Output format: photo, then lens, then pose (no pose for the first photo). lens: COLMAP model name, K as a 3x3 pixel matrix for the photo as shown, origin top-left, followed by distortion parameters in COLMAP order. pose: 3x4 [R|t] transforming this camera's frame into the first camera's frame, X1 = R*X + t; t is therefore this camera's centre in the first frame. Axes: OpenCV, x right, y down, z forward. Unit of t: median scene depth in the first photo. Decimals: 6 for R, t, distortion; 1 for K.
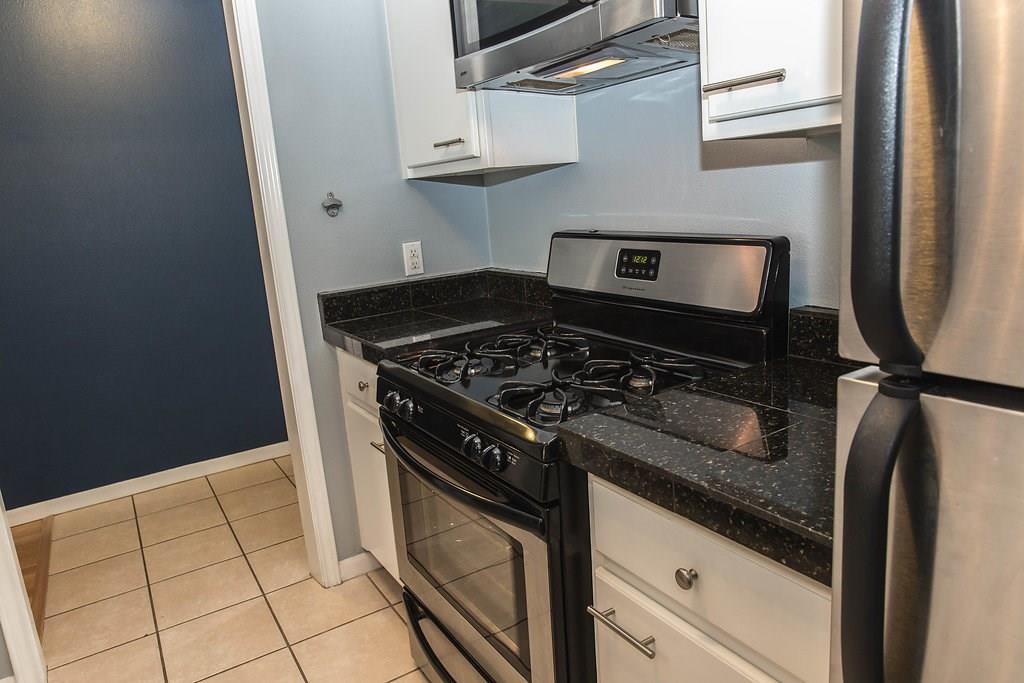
lens RADIAL K [[702.6, 0, 512.0], [0, 702.6, 341.5], [0, 0, 1]] dist [-0.002576, -0.001057]
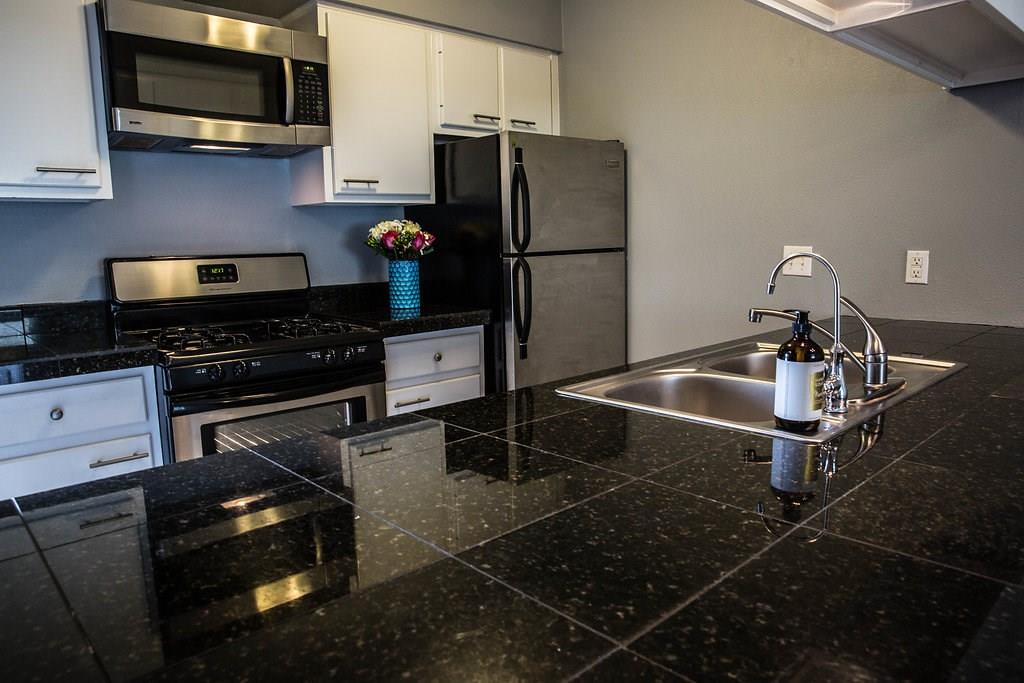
lens RADIAL K [[715.2, 0, 511.3], [0, 715.2, 321.5], [0, 0, 1]] dist [-0.008393, -0.000836]
pose [[-0.174539, -0.031576, 0.984144, -1.468785], [0.250800, 0.965094, 0.075445, 0.034456], [-0.952174, 0.259992, -0.160528, 0.661891]]
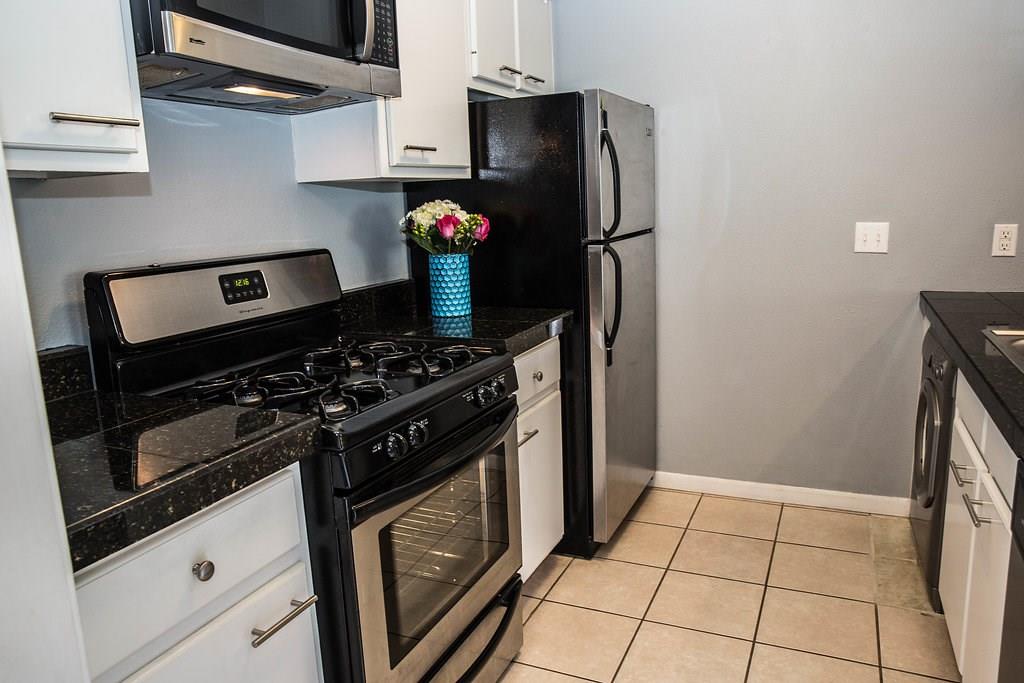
lens RADIAL K [[737.5, 0, 509.2], [0, 737.5, 312.5], [0, 0, 1]] dist [-0.004952, -0.001242]
pose [[-0.552889, -0.022222, 0.832958, -0.905678], [0.263733, 0.943585, 0.200231, -0.185532], [-0.790417, 0.330384, -0.515837, 1.248783]]
